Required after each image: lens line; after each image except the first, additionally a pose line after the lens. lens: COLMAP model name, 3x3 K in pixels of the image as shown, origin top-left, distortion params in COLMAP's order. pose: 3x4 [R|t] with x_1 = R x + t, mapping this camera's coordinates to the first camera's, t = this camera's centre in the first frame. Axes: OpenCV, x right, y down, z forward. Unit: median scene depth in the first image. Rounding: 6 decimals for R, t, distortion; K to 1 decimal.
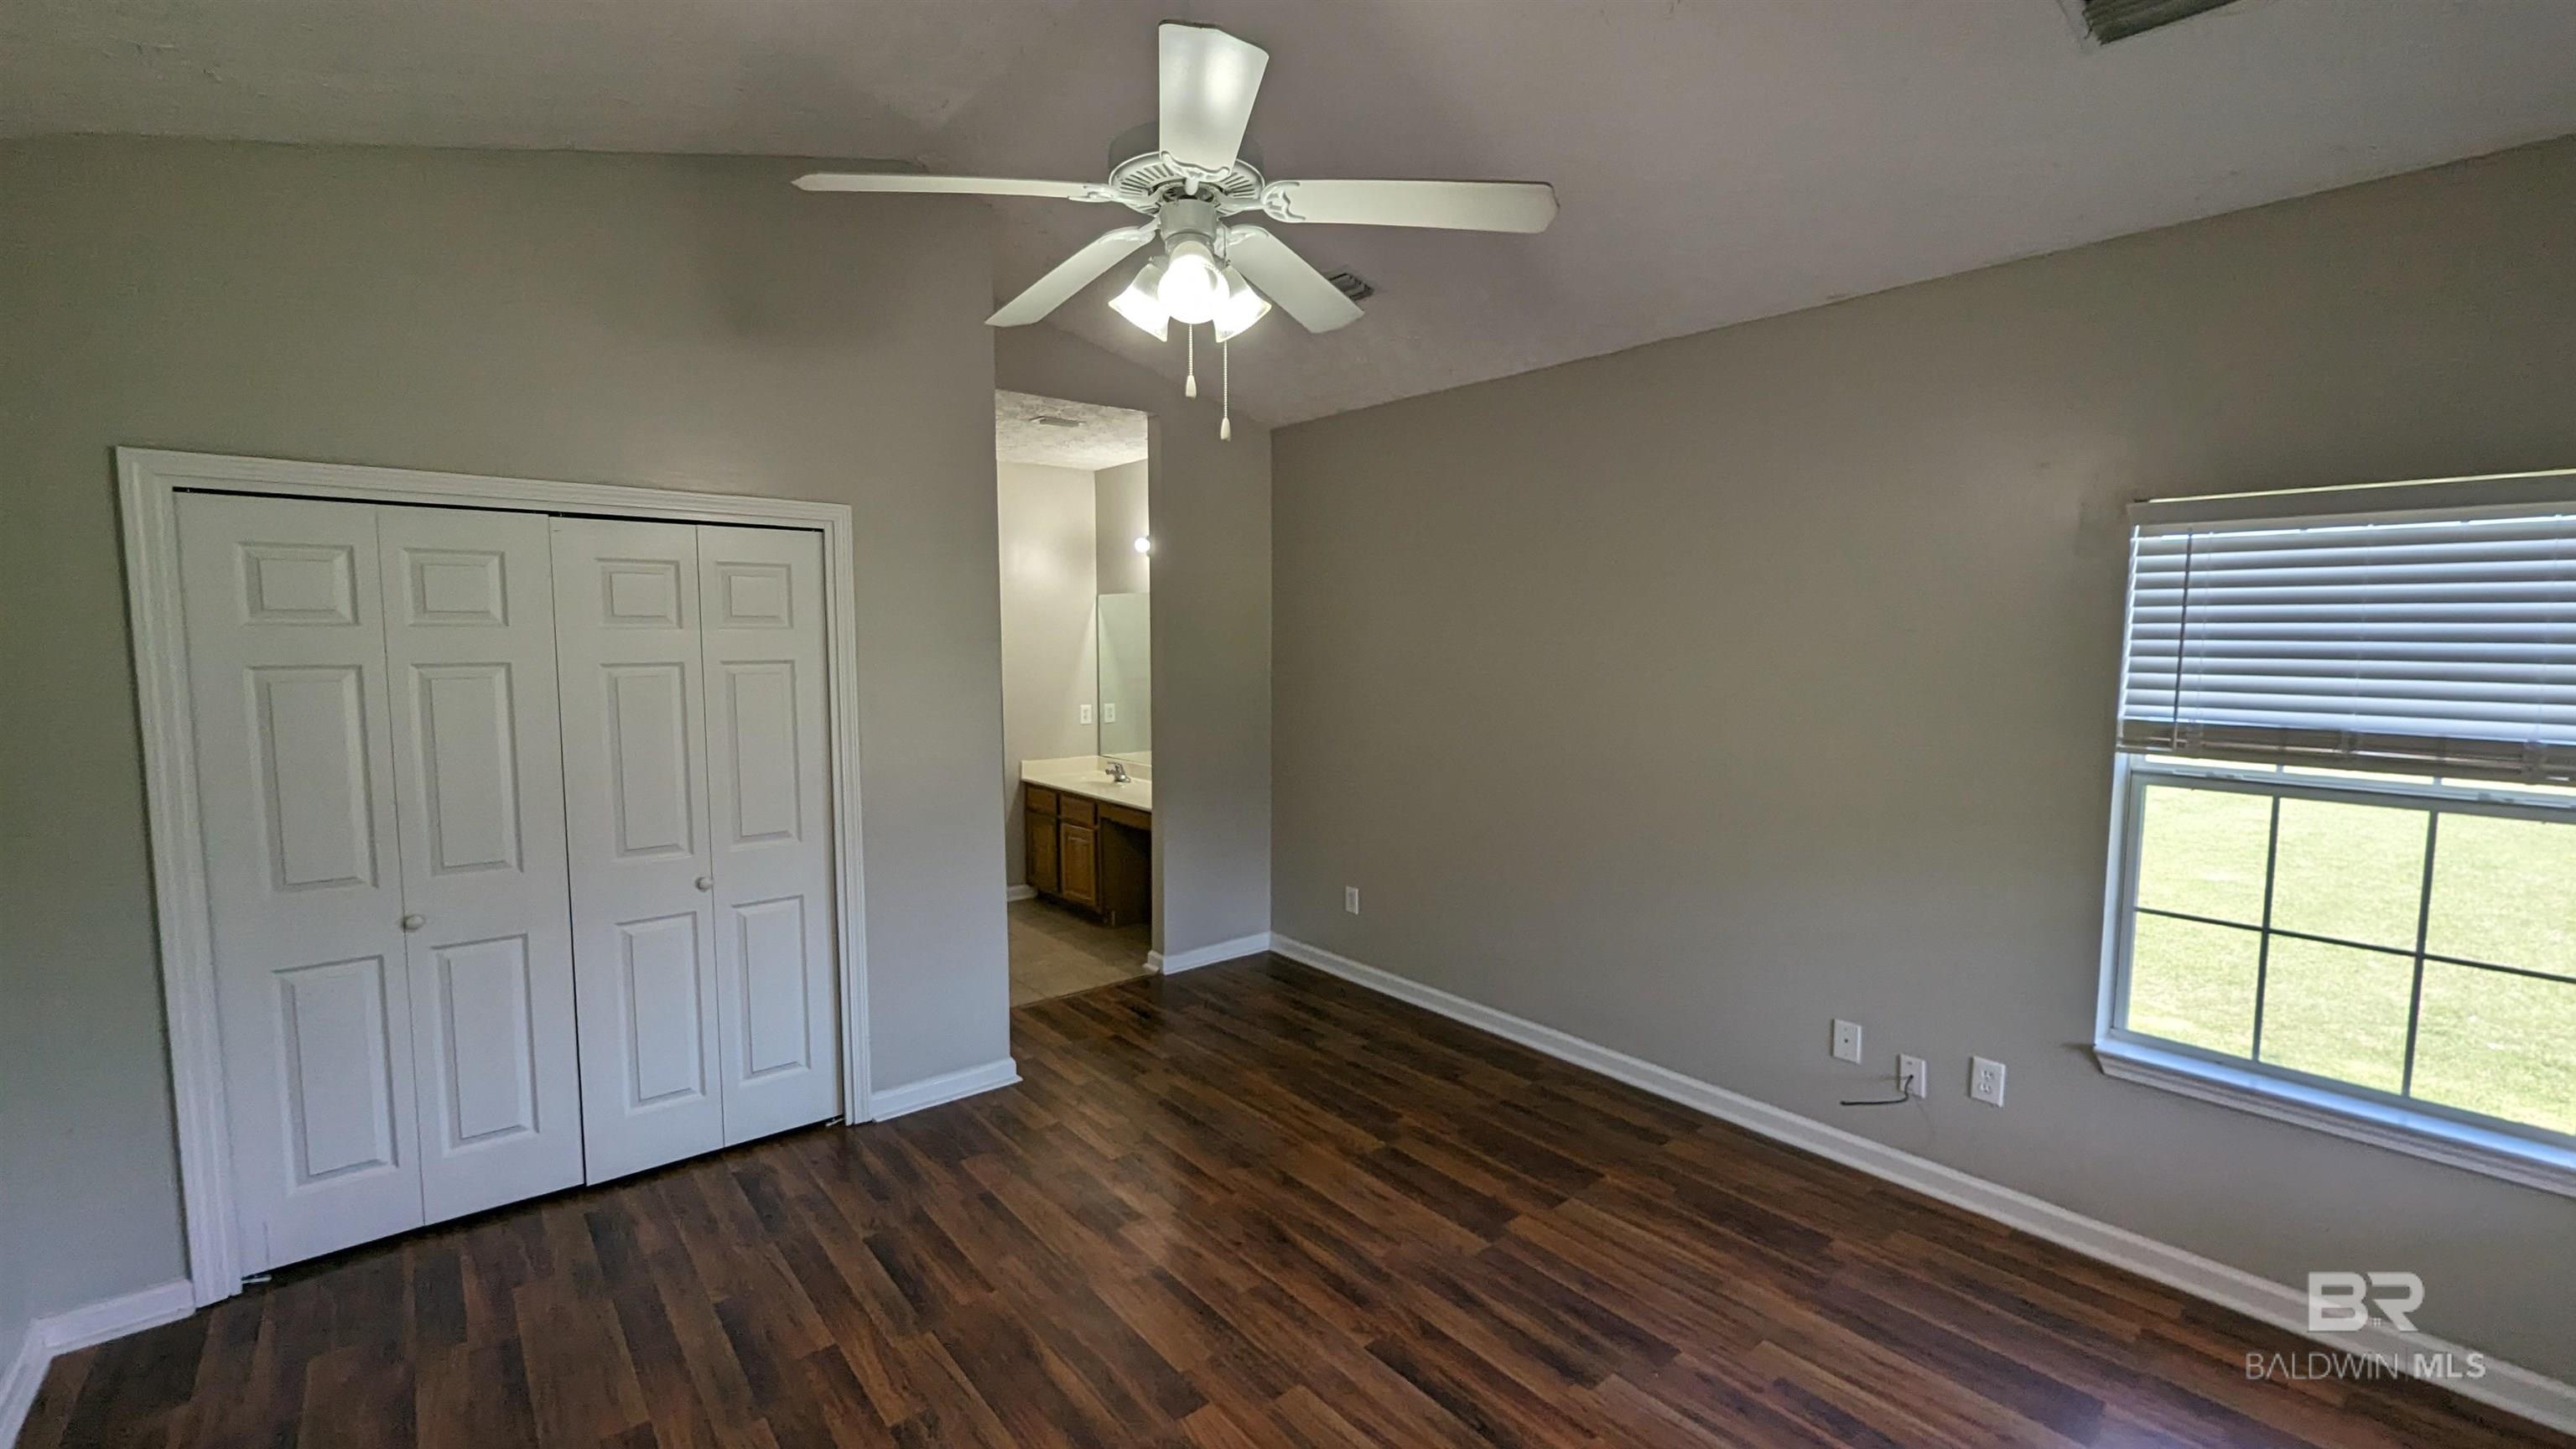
lens RADIAL K [[1061.3, 0, 1300.4], [0, 1061.3, 721.7], [0, 0, 1]] dist [-0.000862, -0.000383]
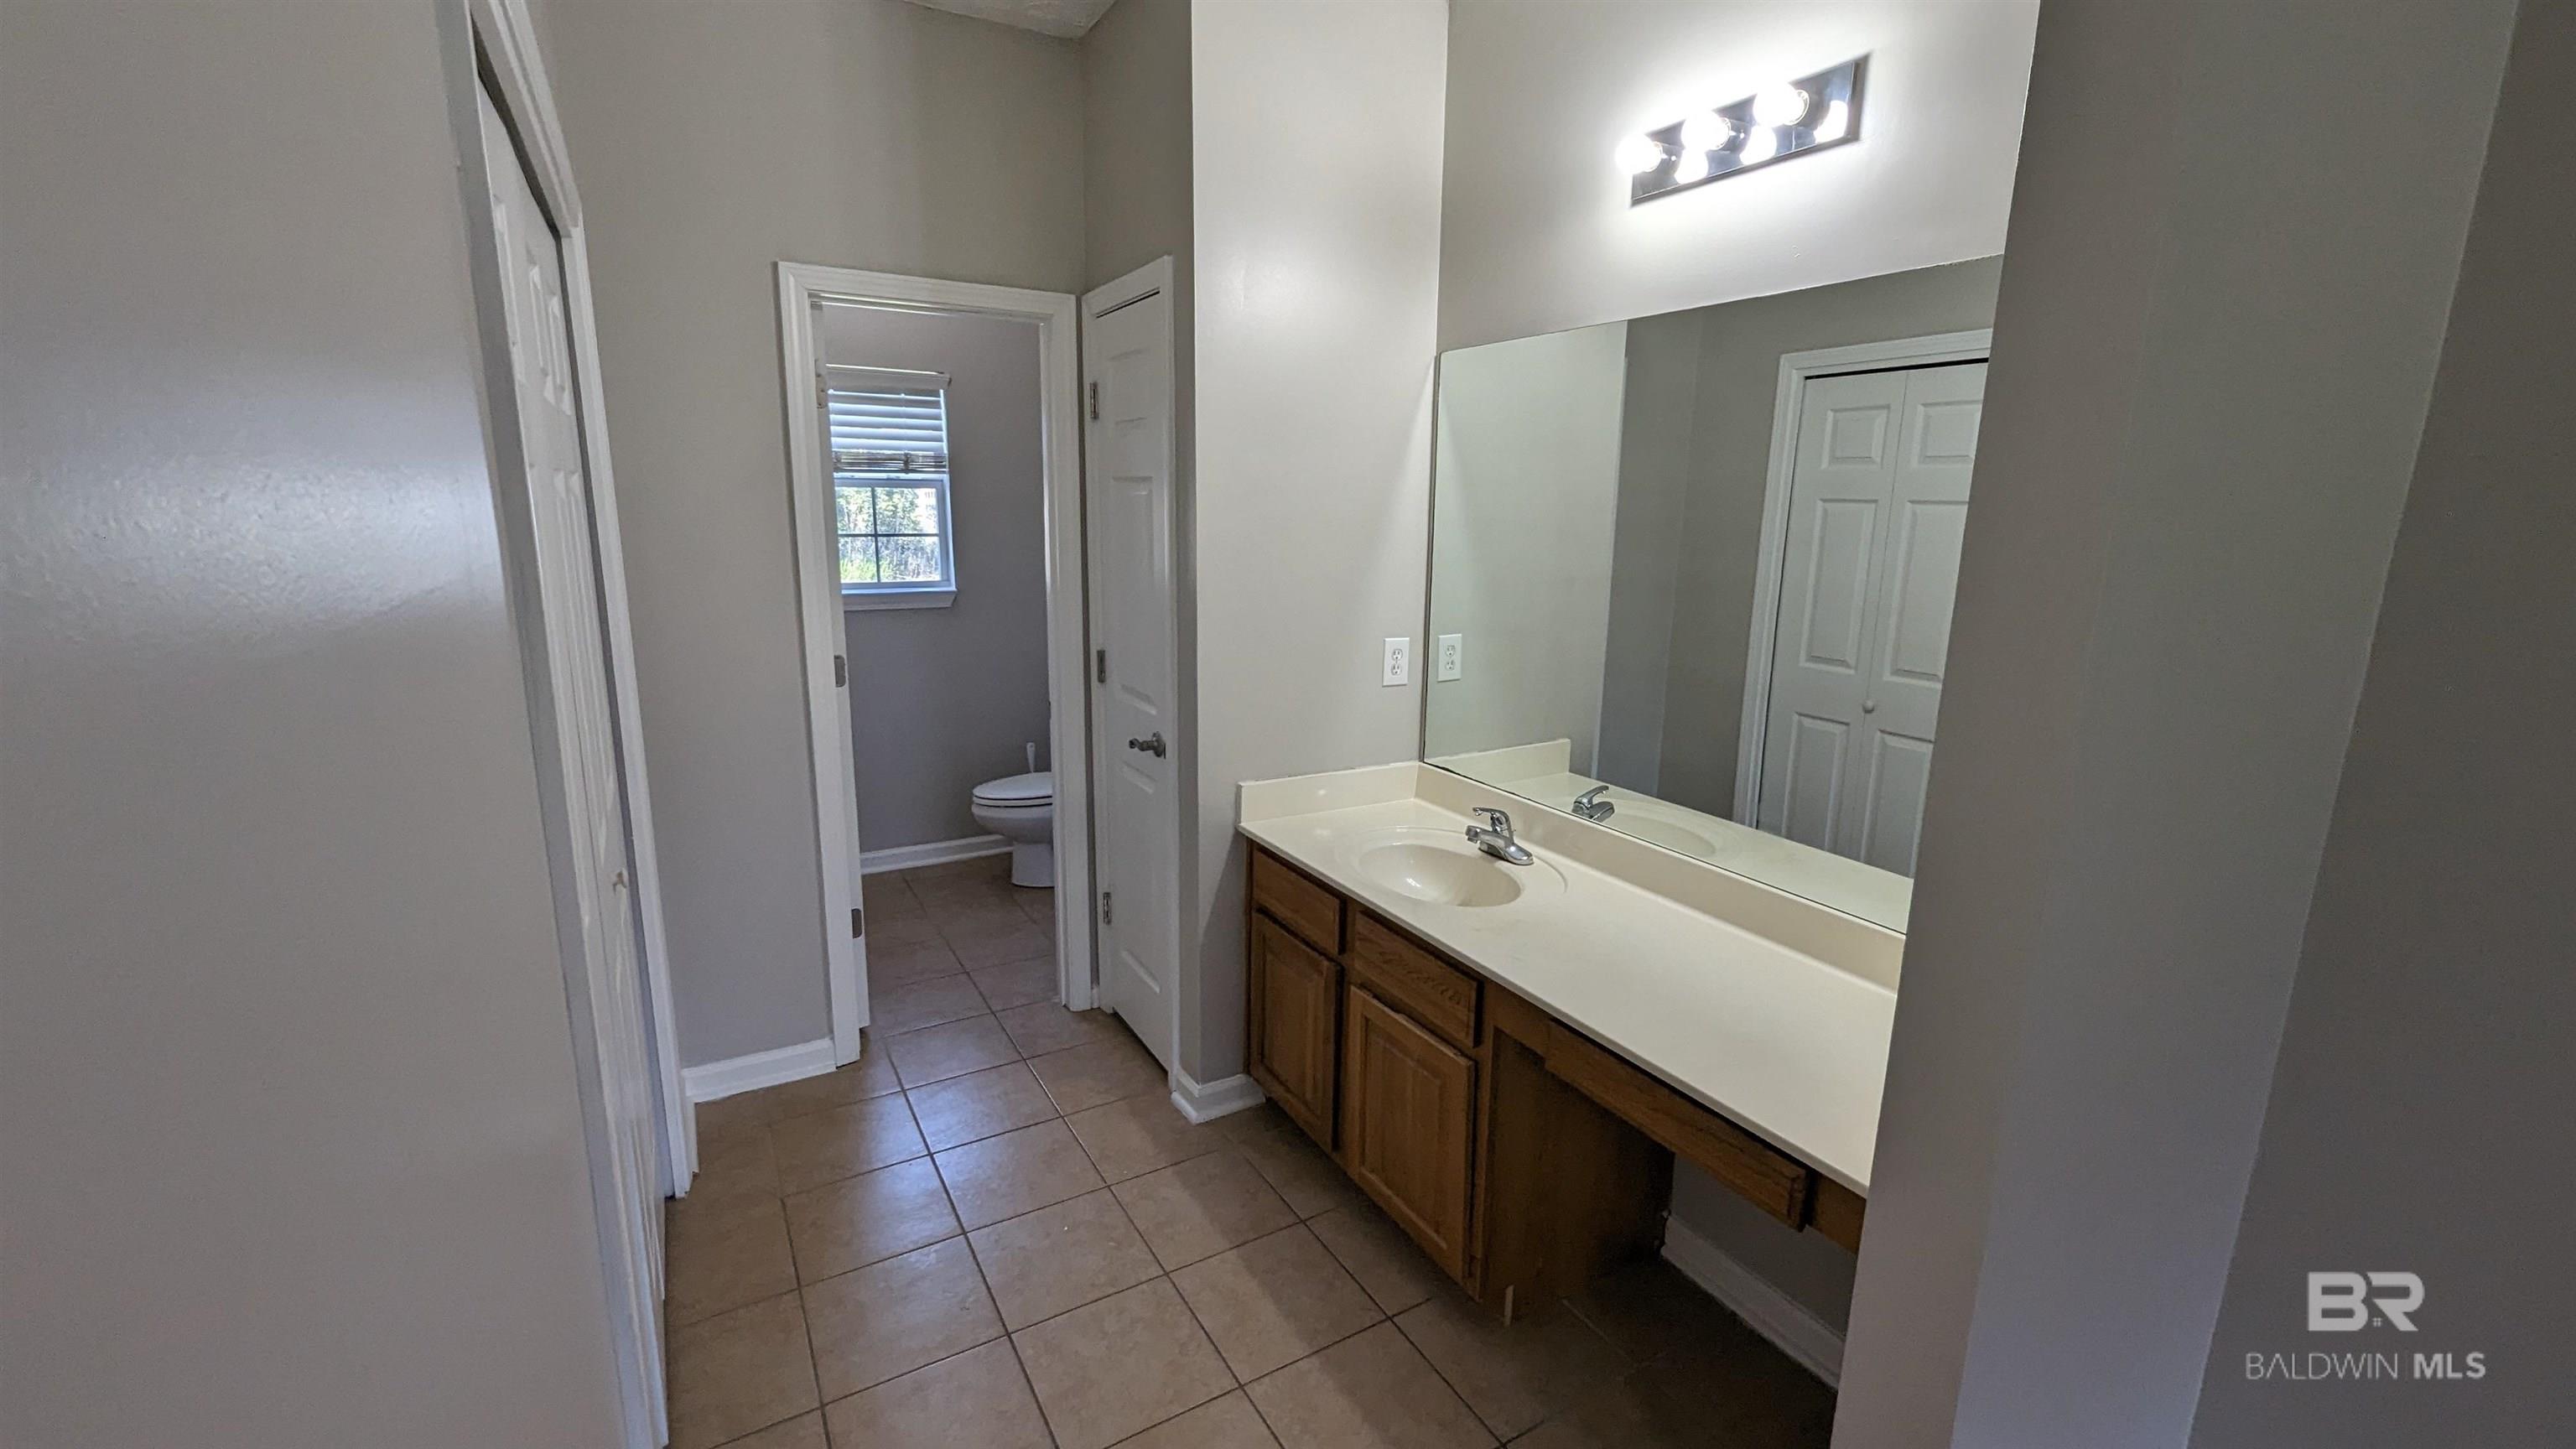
lens RADIAL K [[1061.3, 0, 1300.4], [0, 1061.3, 721.7], [0, 0, 1]] dist [-0.000862, -0.000383]
pose [[0.985482, 0.048622, -0.162668, -0.178050], [-0.029282, 0.992433, 0.119243, -0.031941], [0.167235, -0.112748, 0.979449, 0.622343]]
